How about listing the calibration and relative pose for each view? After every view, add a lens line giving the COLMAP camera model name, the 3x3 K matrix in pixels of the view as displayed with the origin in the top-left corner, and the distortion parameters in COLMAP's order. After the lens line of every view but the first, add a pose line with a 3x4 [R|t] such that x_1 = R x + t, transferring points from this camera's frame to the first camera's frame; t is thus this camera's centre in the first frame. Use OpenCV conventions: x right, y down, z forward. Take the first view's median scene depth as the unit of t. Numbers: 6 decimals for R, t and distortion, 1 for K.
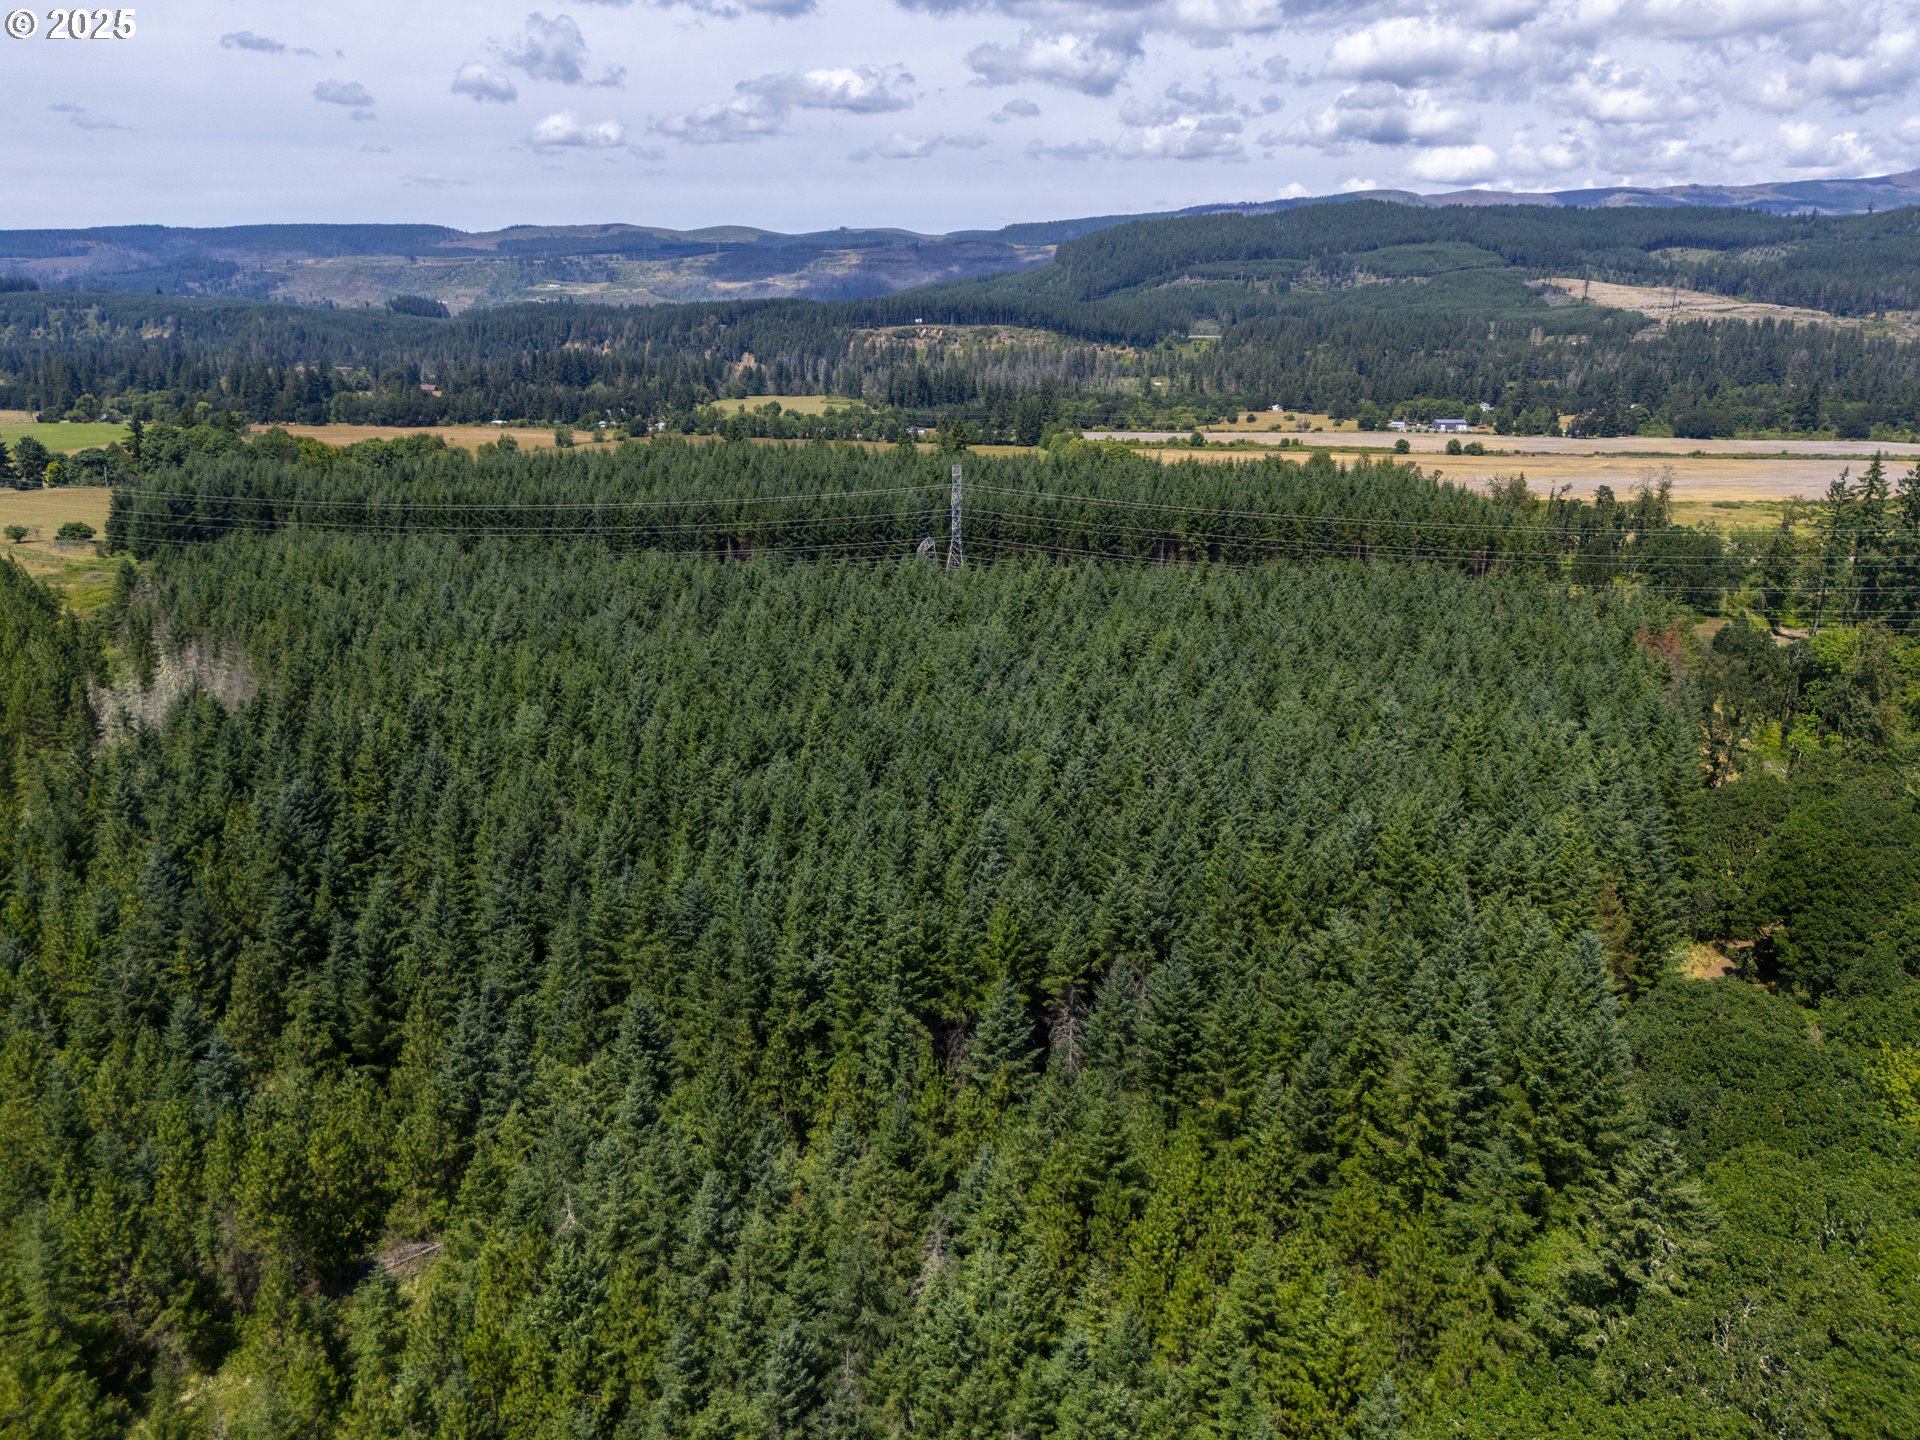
lens RADIAL K [[1321.2, 0, 960.0], [0, 1321.2, 720.0], [0, 0, 1]] dist [0.000549, -0.030477]
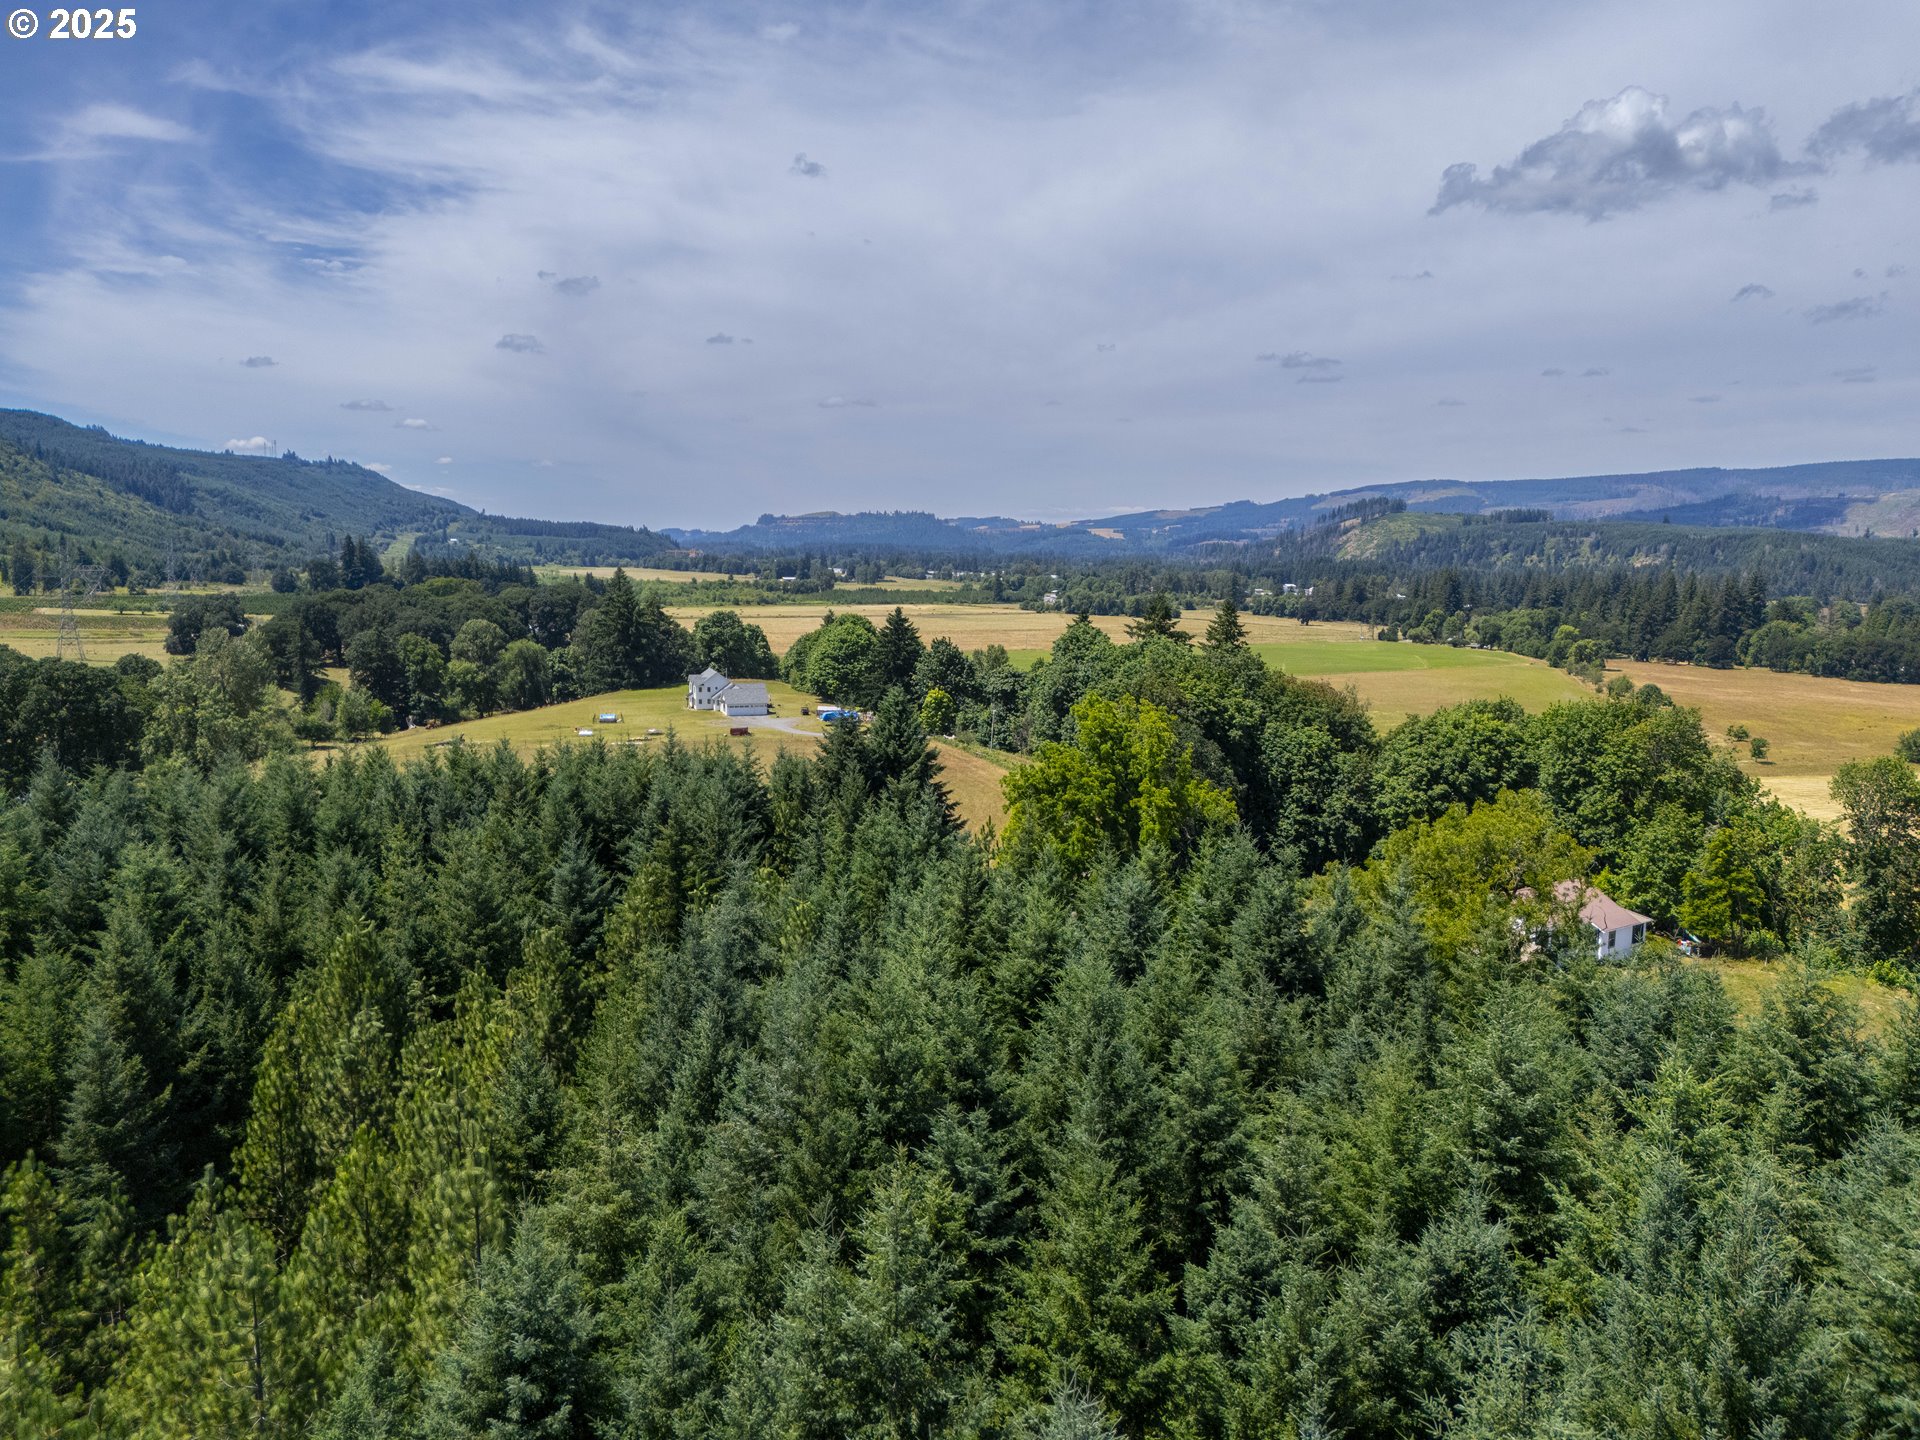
lens RADIAL K [[1321.2, 0, 960.0], [0, 1321.2, 720.0], [0, 0, 1]] dist [0.000549, -0.030477]
pose [[0.501273, 0.102533, -0.859193, -0.051282], [-0.253362, 0.966828, -0.032439, -0.038176], [0.827365, 0.233947, 0.510623, 0.167289]]
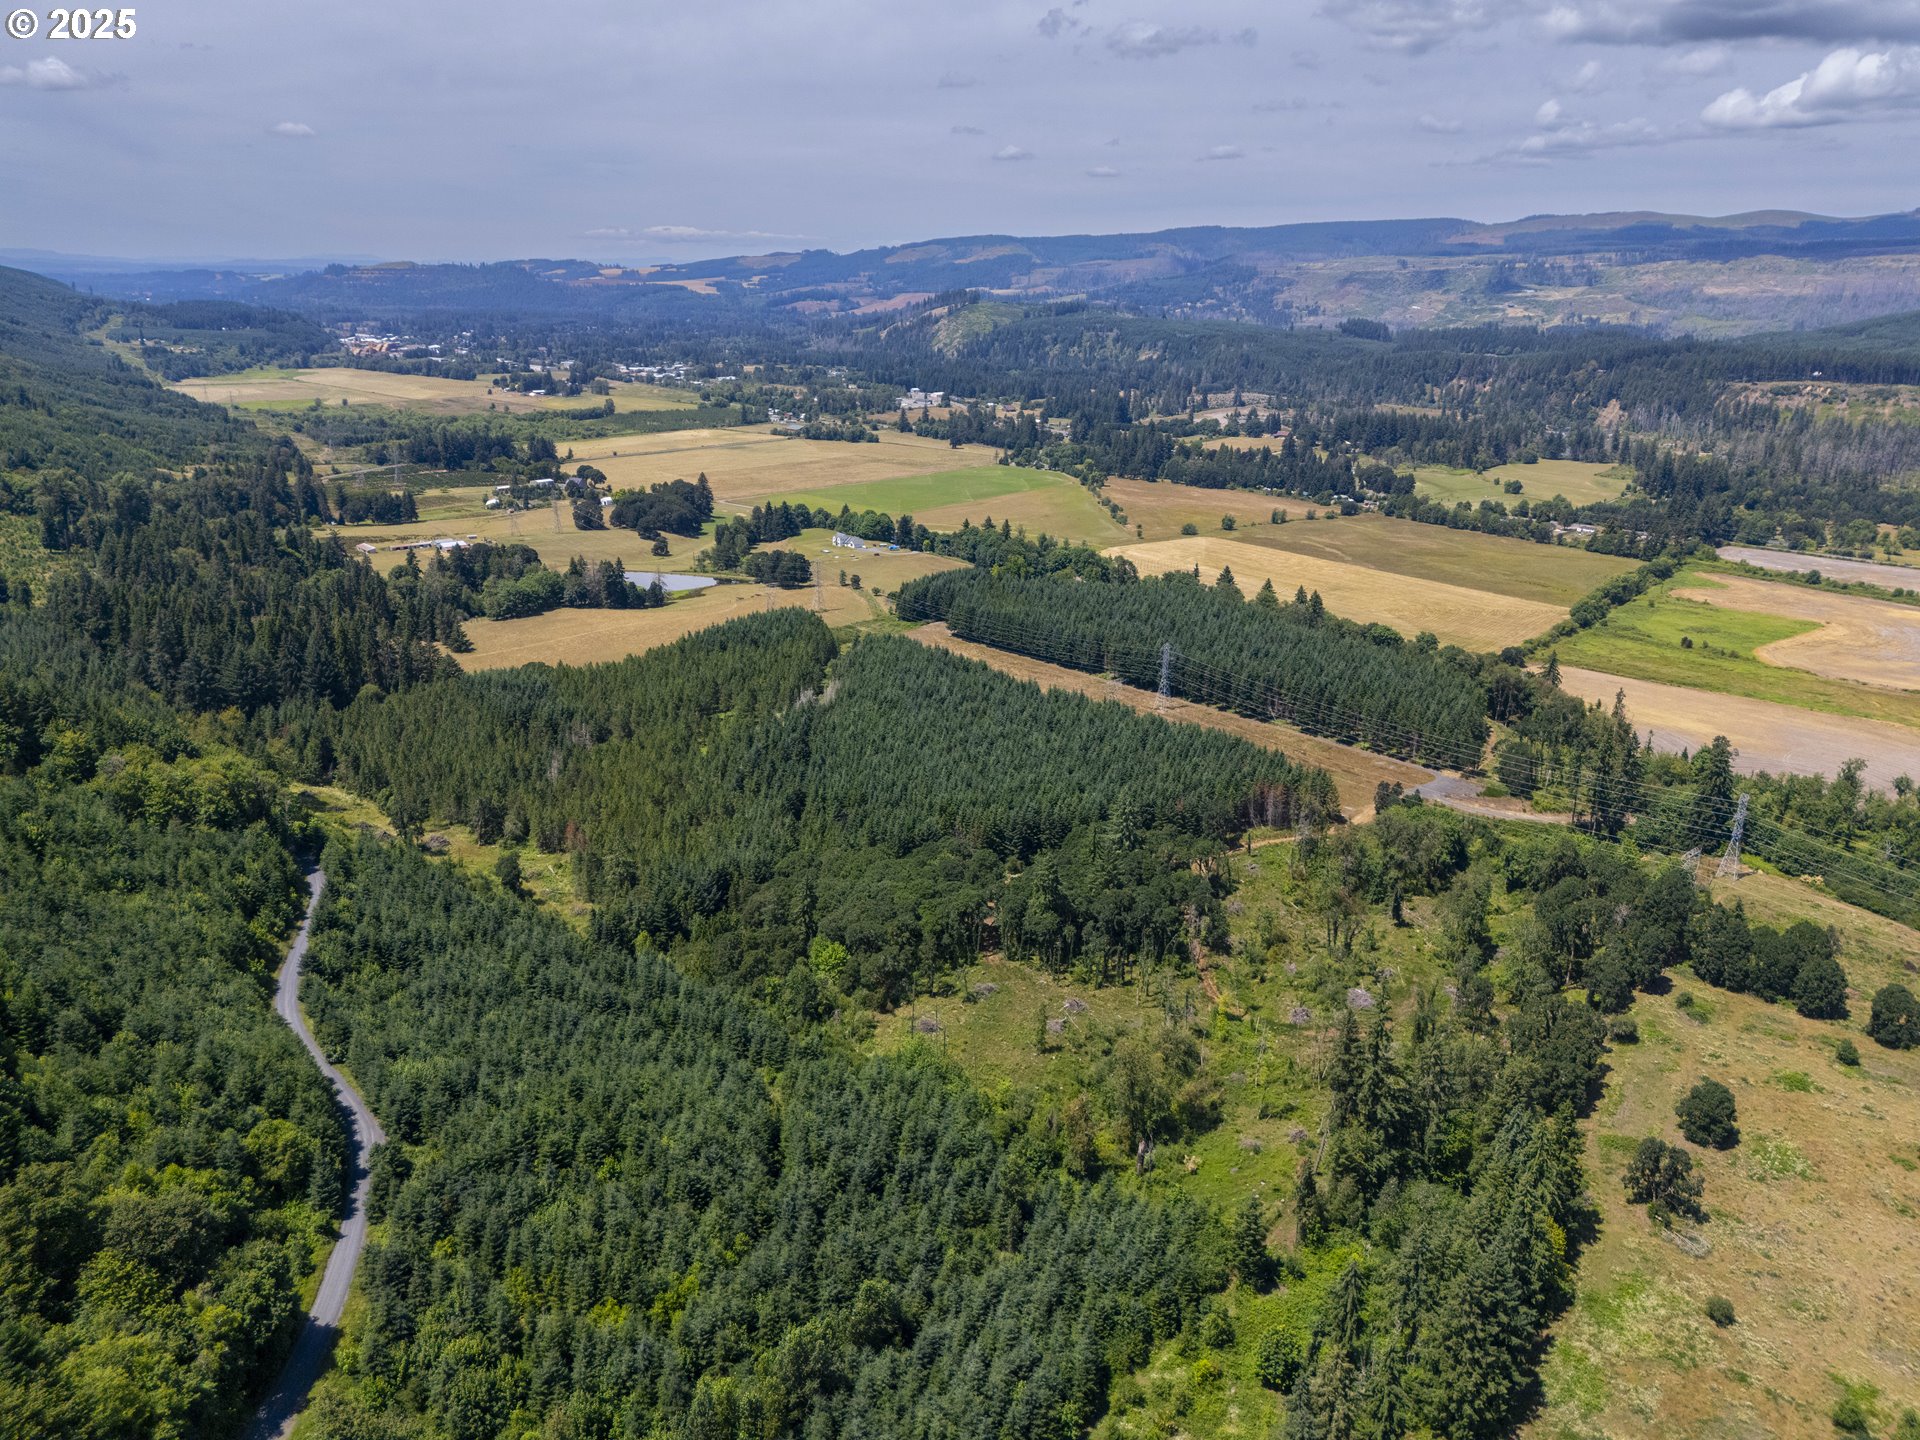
lens RADIAL K [[1321.2, 0, 960.0], [0, 1321.2, 720.0], [0, 0, 1]] dist [0.000549, -0.030477]
pose [[0.750316, 0.201680, -0.629564, 0.150010], [-0.186689, 0.978207, 0.090871, -0.027365], [0.634171, 0.049351, 0.771616, -0.111909]]
